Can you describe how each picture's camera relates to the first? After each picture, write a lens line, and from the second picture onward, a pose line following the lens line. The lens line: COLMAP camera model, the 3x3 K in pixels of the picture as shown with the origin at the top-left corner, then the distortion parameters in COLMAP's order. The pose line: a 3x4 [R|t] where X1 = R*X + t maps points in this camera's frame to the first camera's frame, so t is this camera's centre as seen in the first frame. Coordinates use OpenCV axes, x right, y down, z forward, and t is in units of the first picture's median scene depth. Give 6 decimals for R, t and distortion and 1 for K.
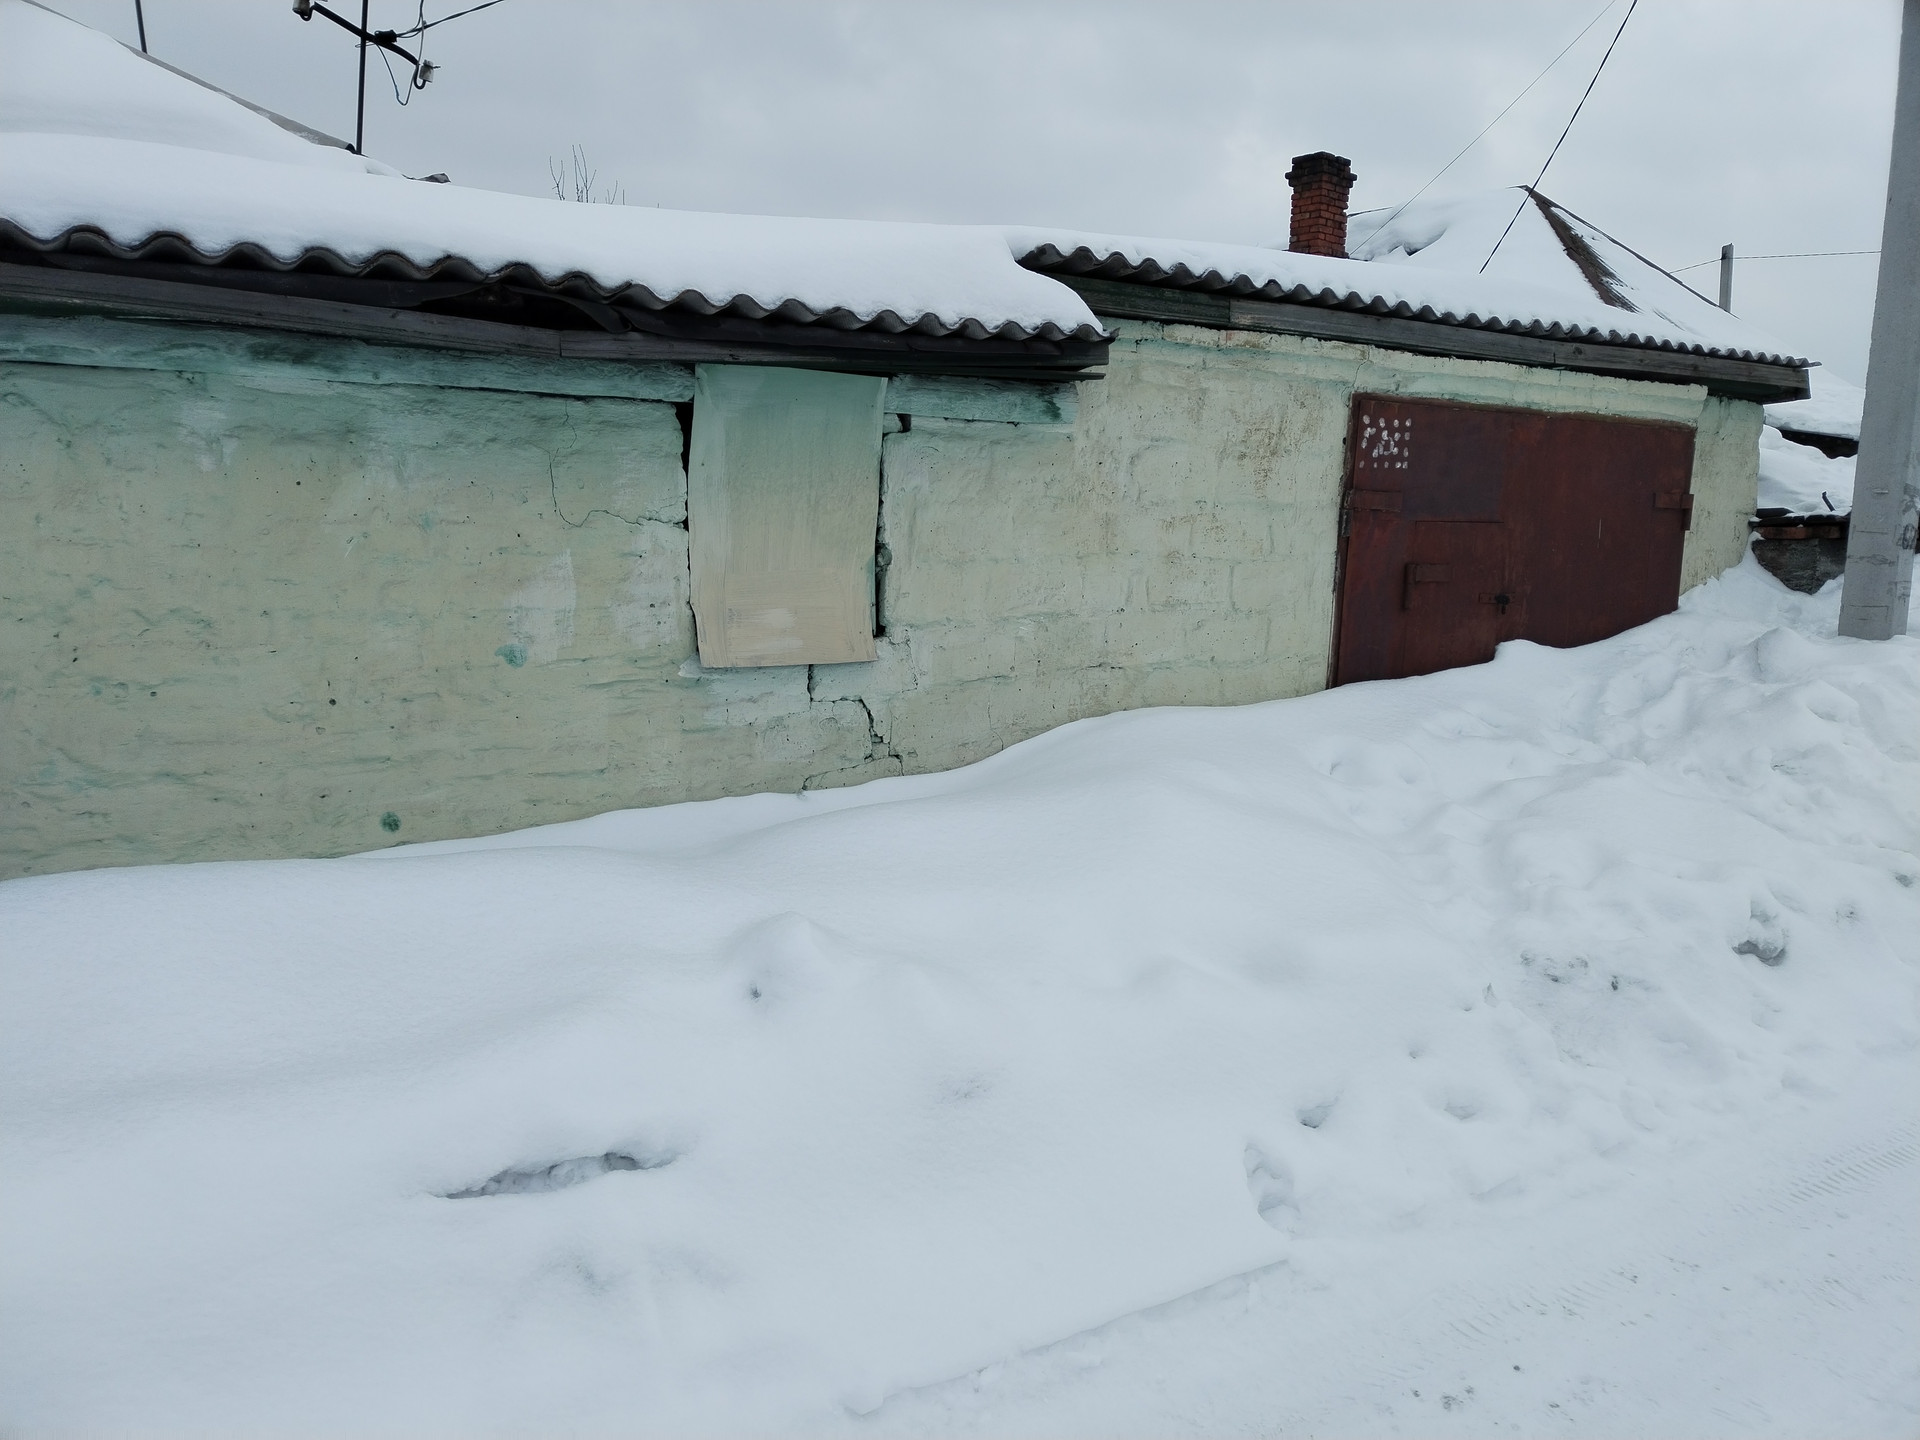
lens RADIAL K [[1387.9, 0, 960.0], [0, 1387.9, 720.0], [0, 0, 1]] dist [0.053678, -0.048175]
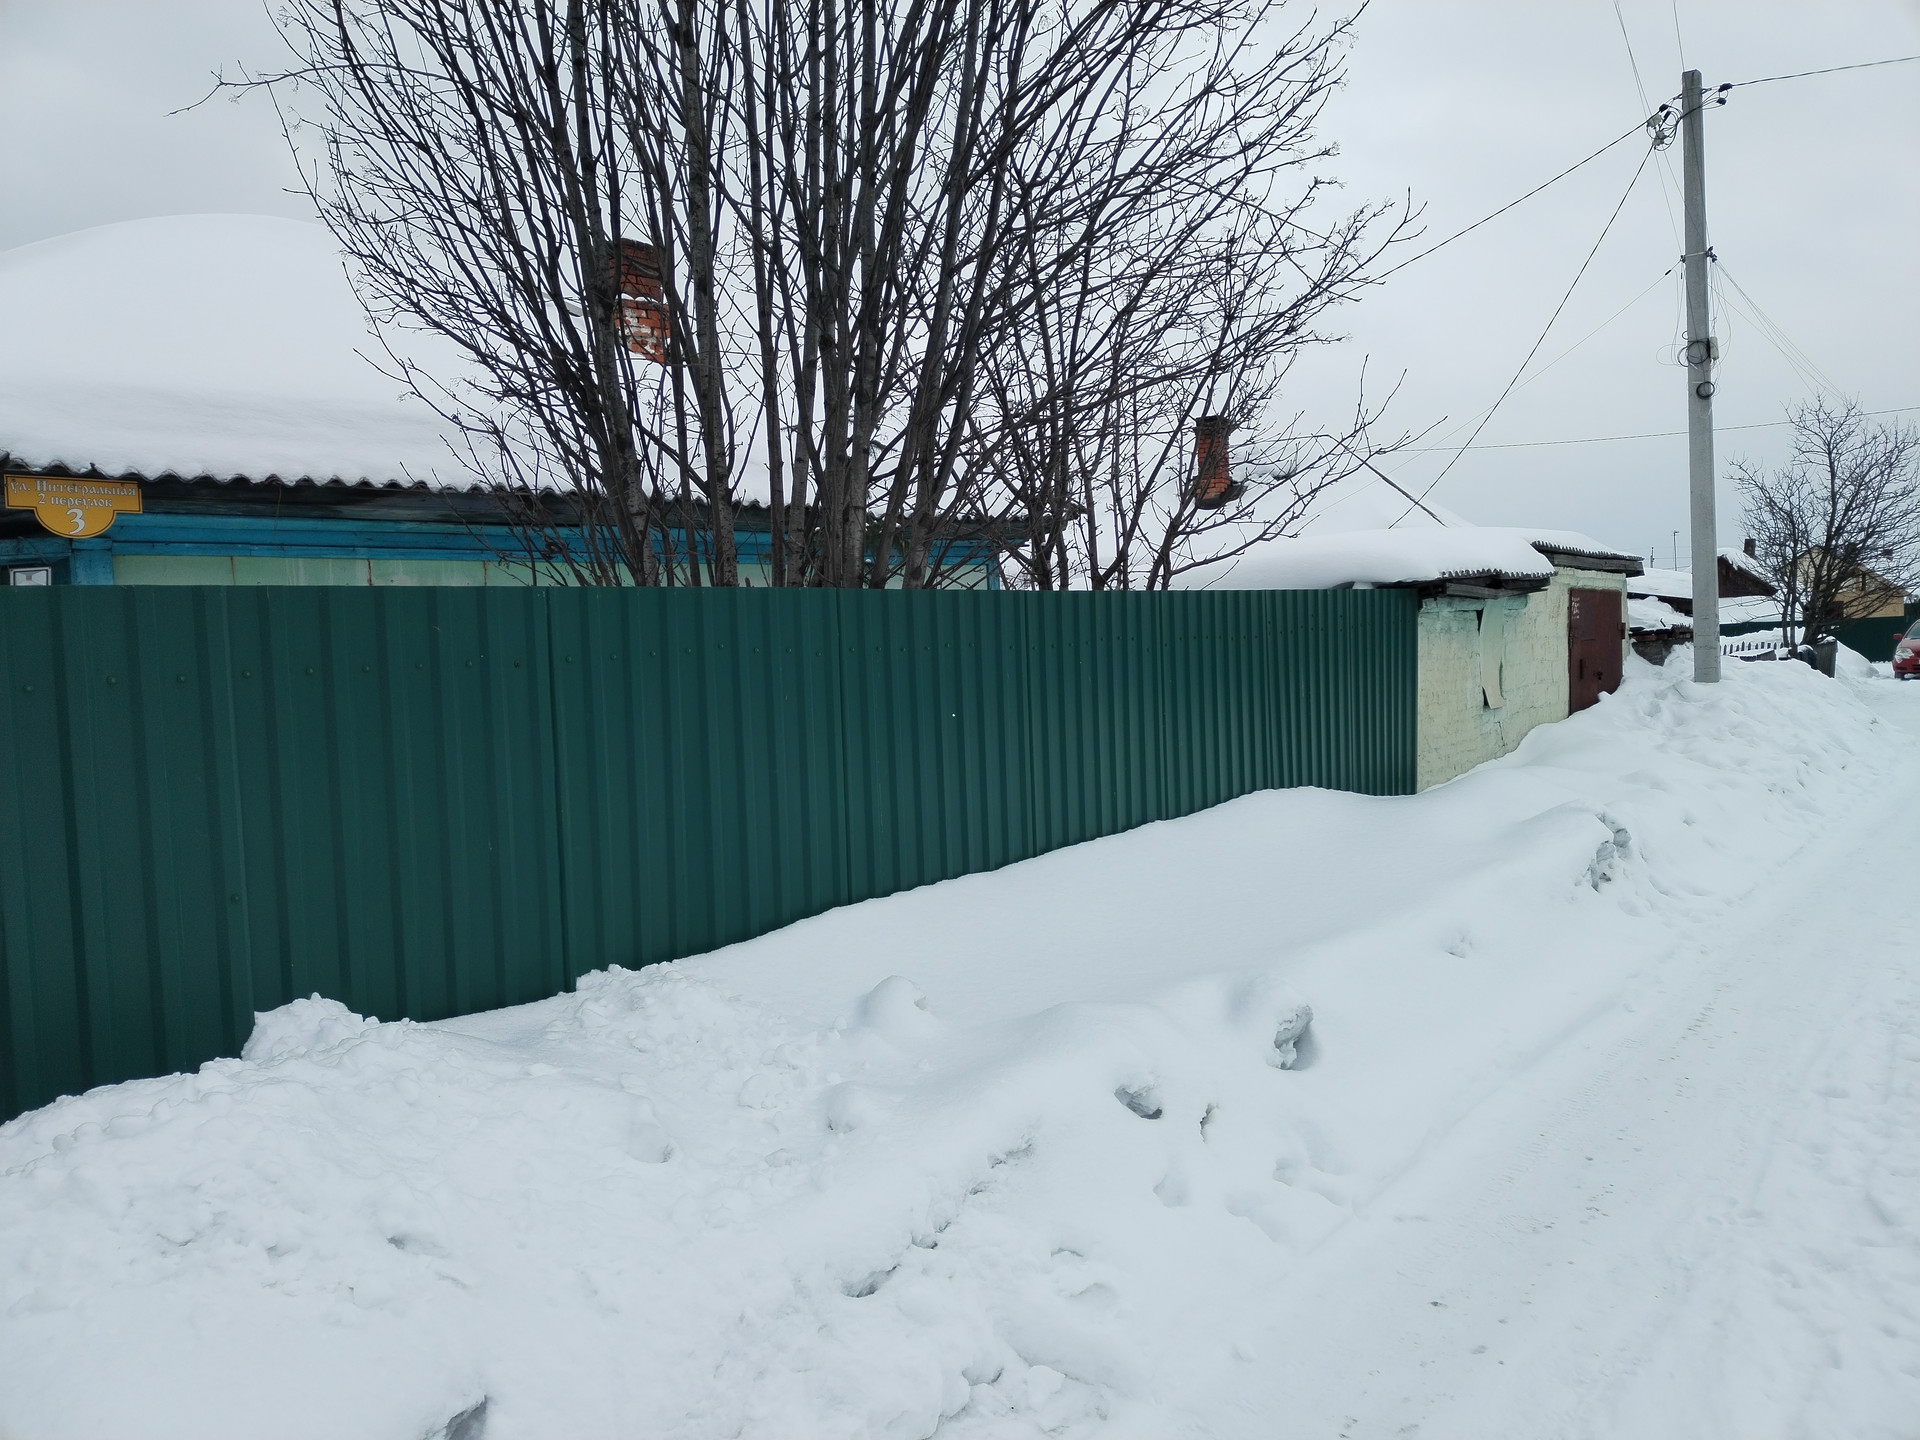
lens RADIAL K [[1387.9, 0, 960.0], [0, 1387.9, 720.0], [0, 0, 1]] dist [0.053678, -0.048175]
pose [[0.936781, -0.081633, 0.340261, -1.388362], [0.118476, 0.988968, -0.088913, 0.066247], [-0.329249, 0.123605, 0.936118, -0.770197]]
